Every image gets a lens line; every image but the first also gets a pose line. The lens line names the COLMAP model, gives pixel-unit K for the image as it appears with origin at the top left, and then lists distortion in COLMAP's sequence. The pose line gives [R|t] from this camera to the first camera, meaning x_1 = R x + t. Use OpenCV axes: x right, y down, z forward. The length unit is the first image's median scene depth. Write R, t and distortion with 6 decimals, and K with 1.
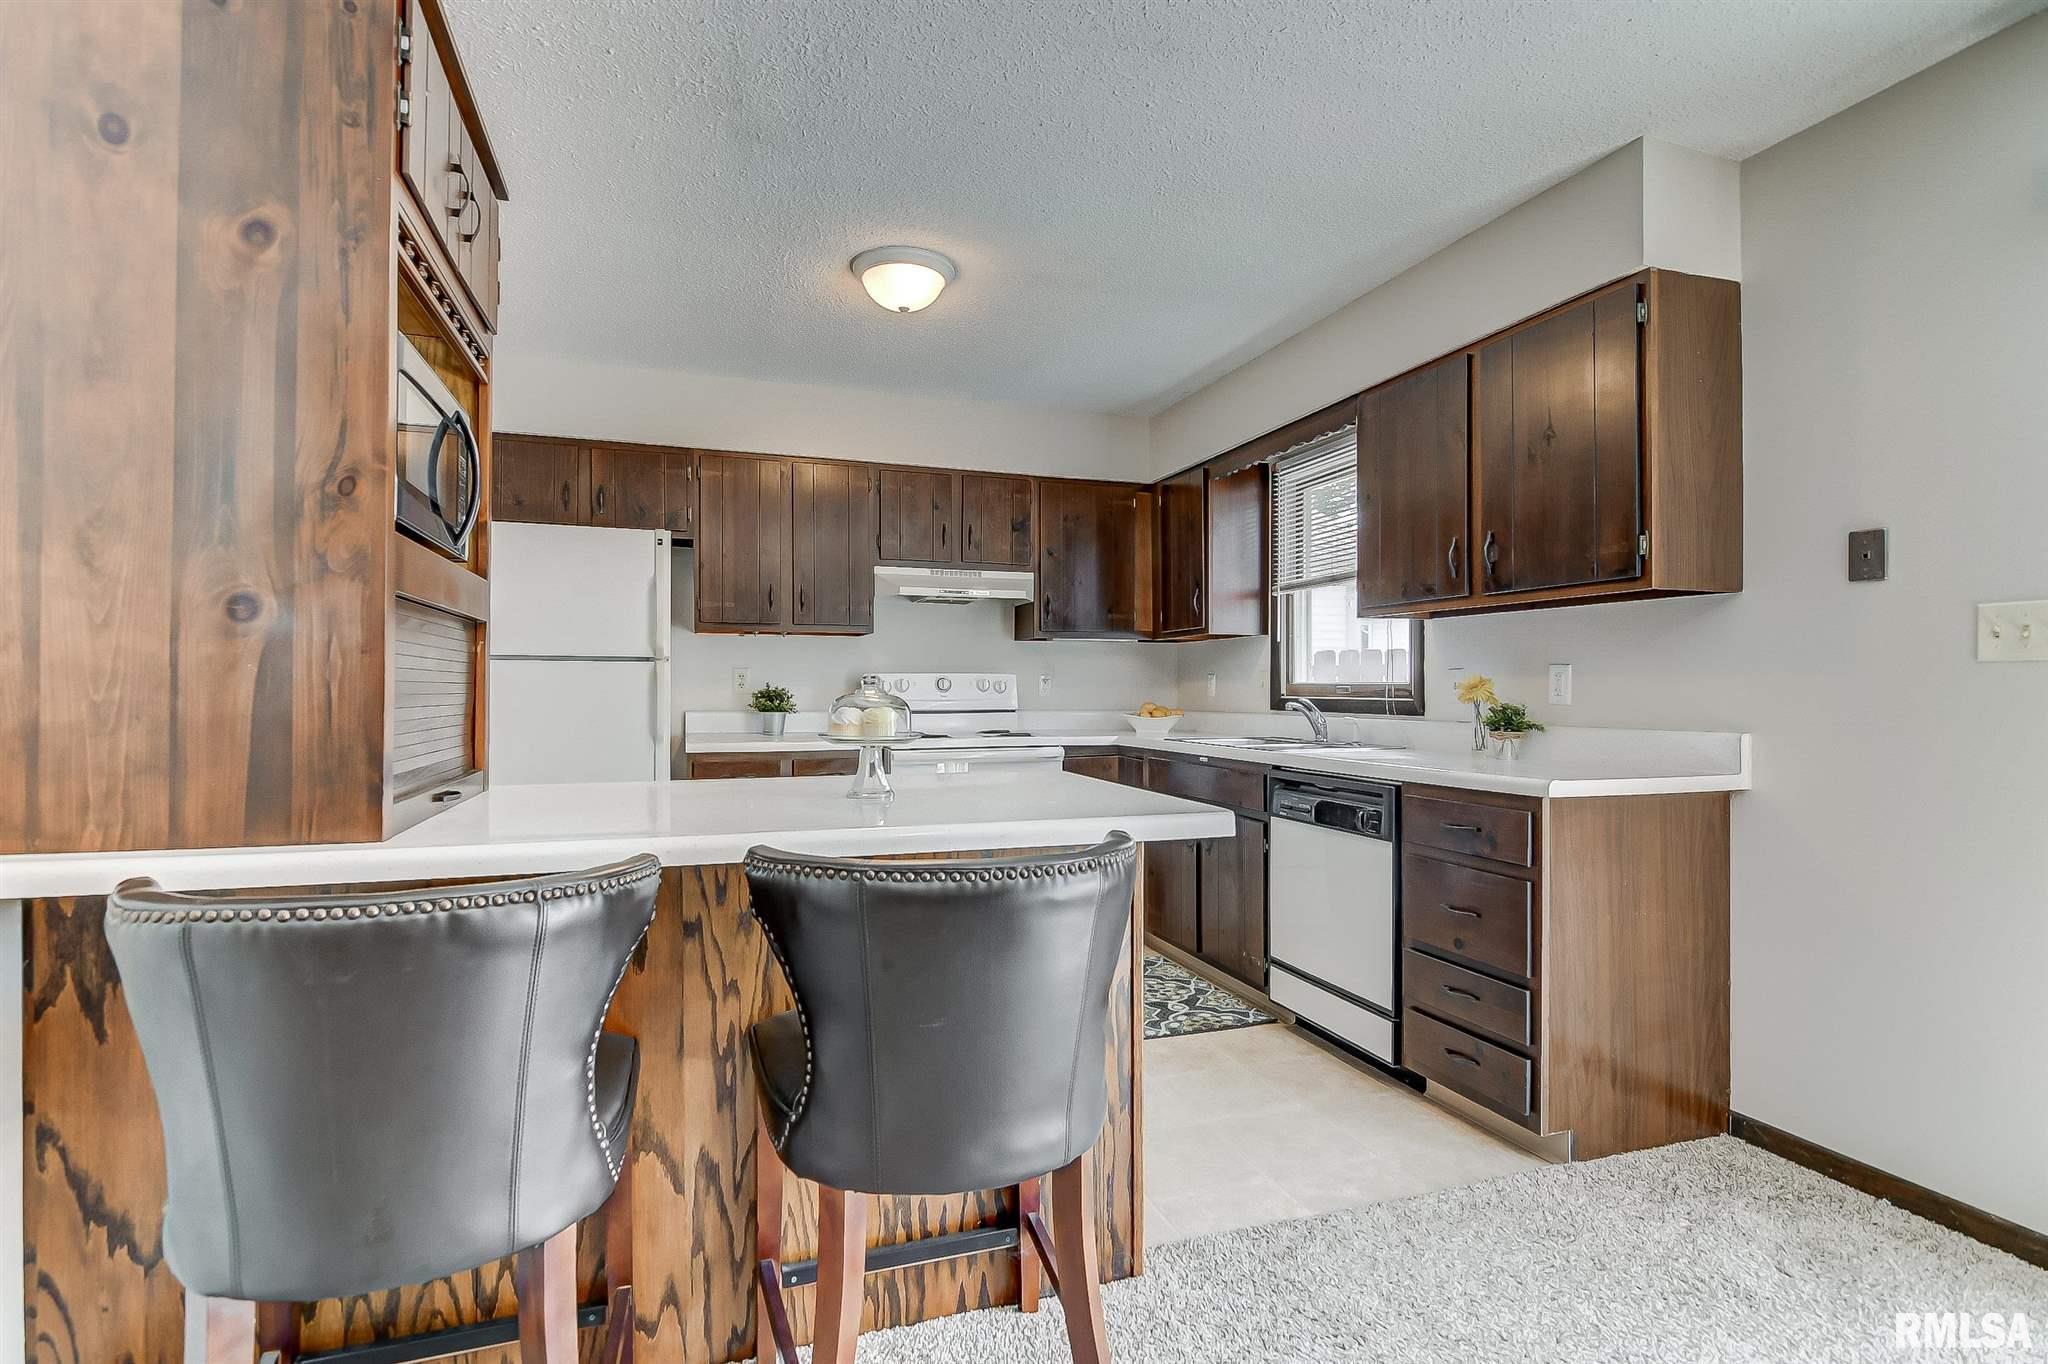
lens RADIAL K [[987.1, 0, 1017.9], [0, 987.1, 677.3], [0, 0, 1]] dist [0.010542, -0.010278]
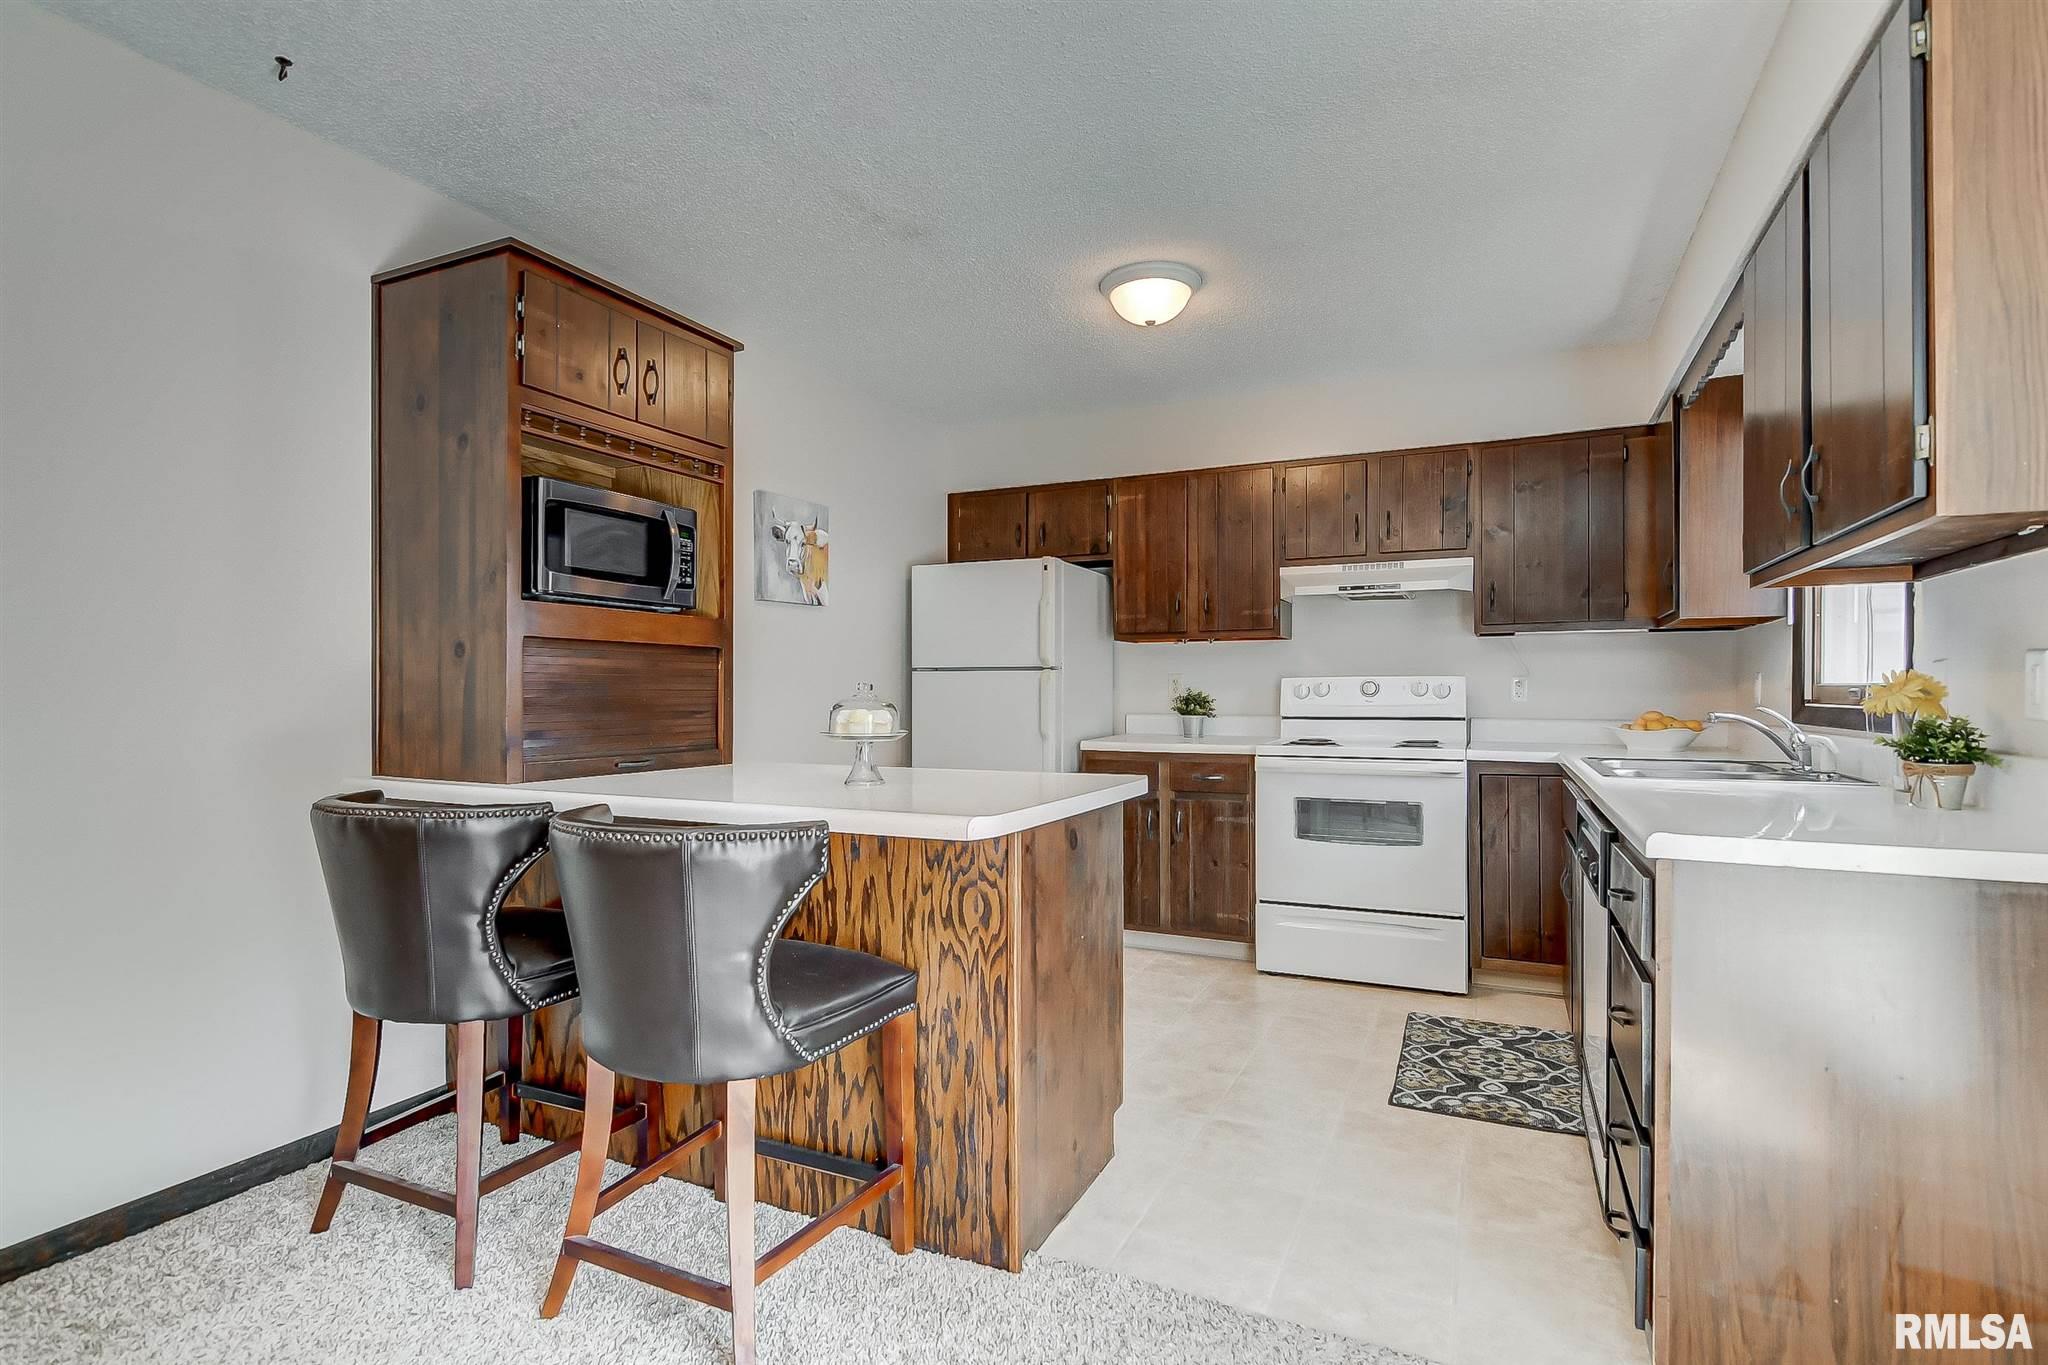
lens RADIAL K [[993.6, 0, 1024.0], [0, 993.6, 682.5], [0, 0, 1]] dist [0.010740, -0.012256]
pose [[0.718543, -0.008164, -0.695435, 0.462418], [0.008226, 0.999961, -0.003240, 0.002245], [0.695434, -0.003392, 0.718582, 0.151786]]
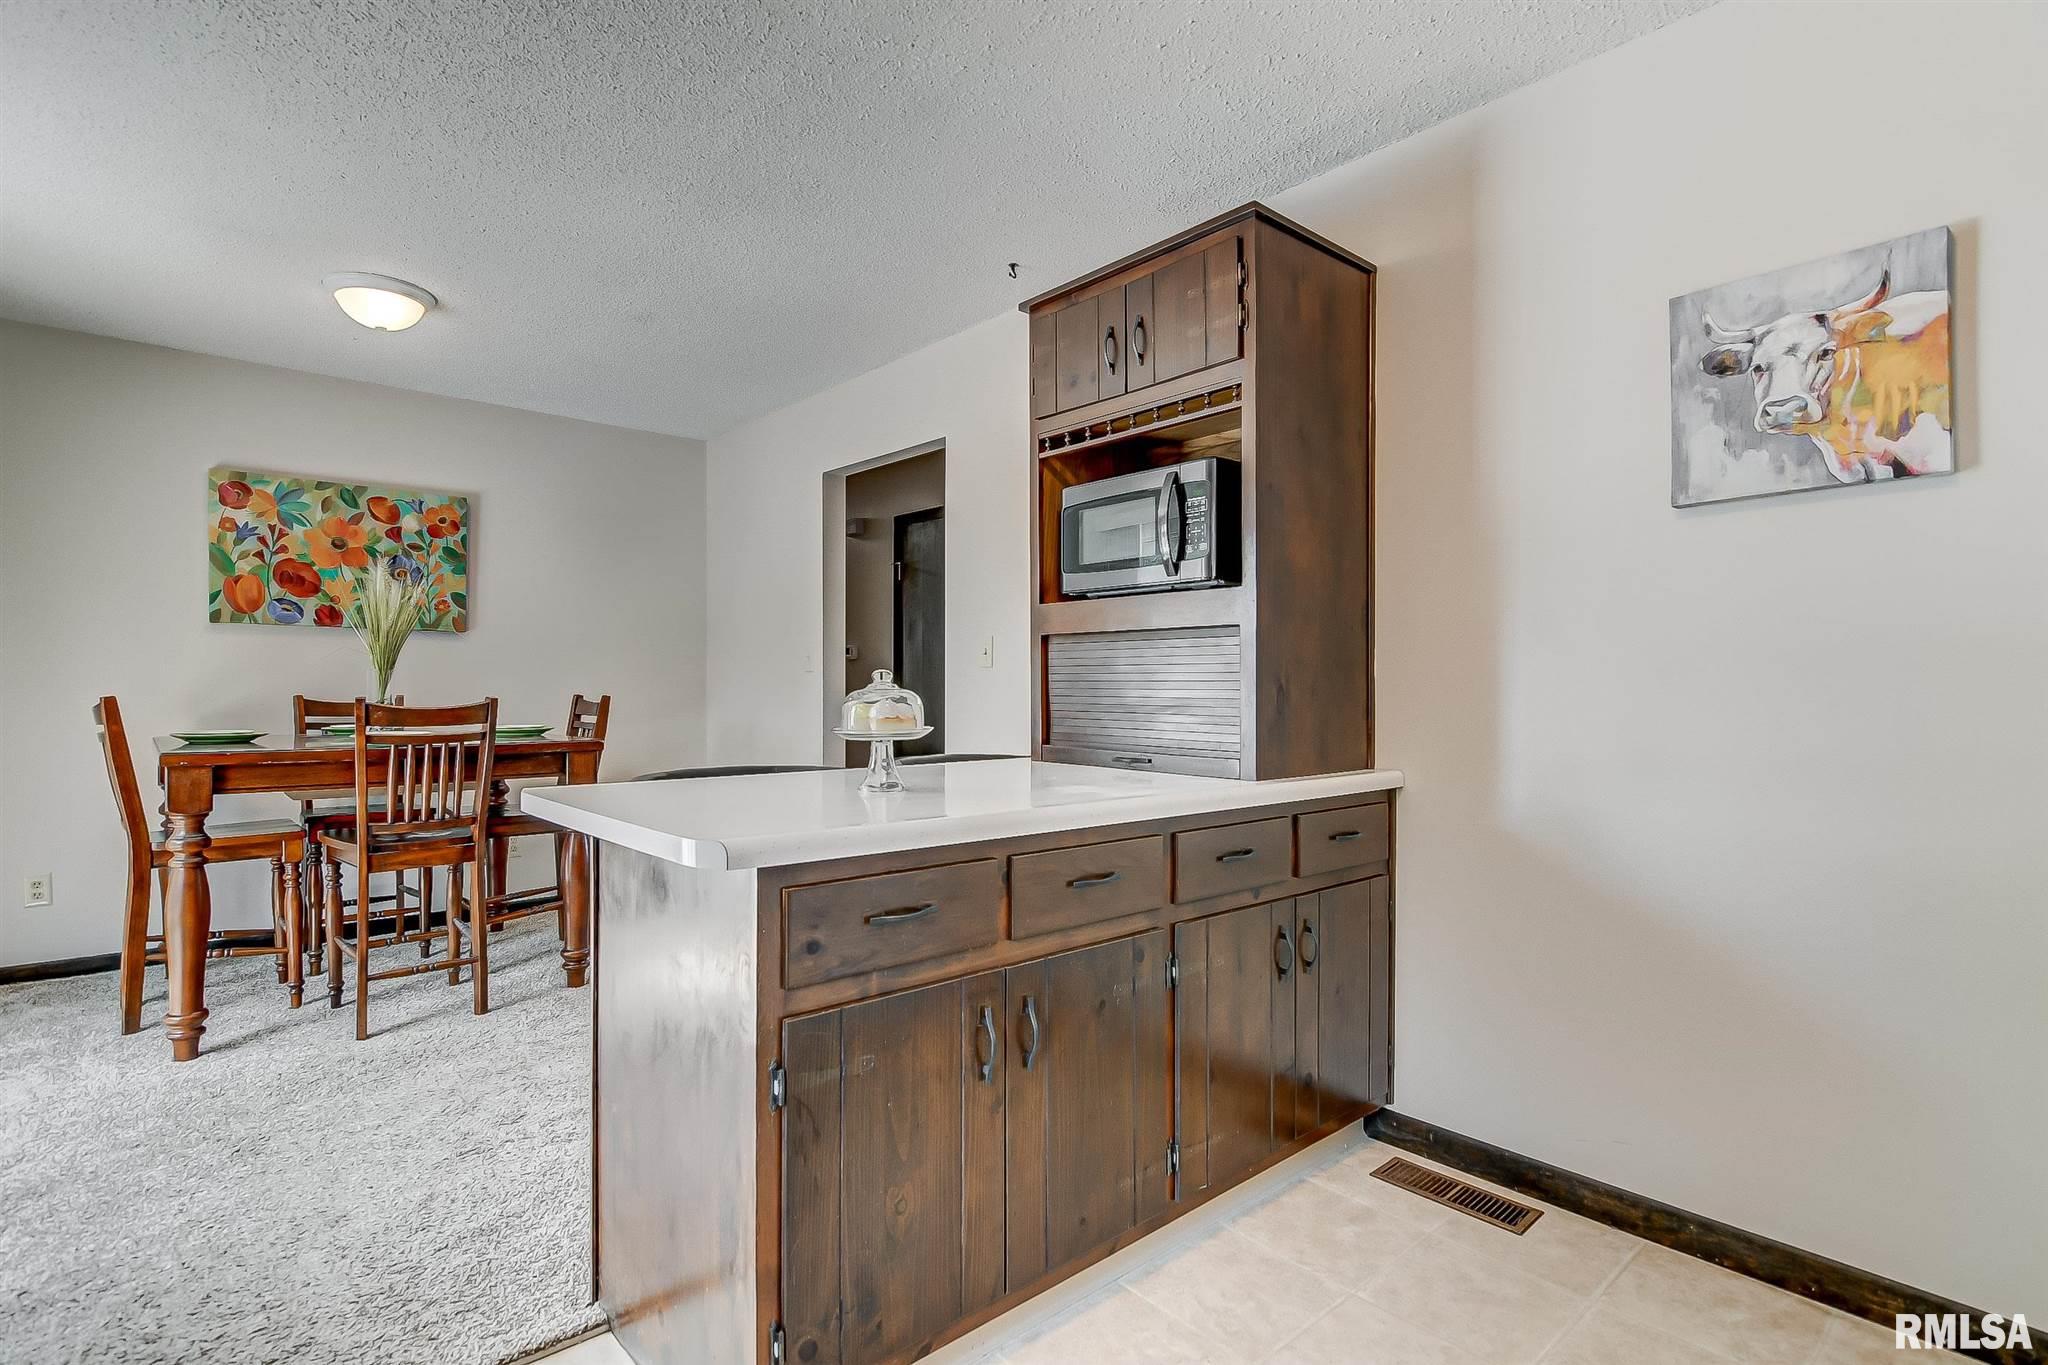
lens RADIAL K [[979.3, 0, 1023.6], [0, 979.3, 692.2], [0, 0, 1]] dist [0.019504, -0.023017]
pose [[-0.922529, -0.000181, -0.385928, 0.057699], [0.000488, 0.999999, -0.001634, 0.012777], [0.385928, -0.001696, -0.922527, 1.116701]]
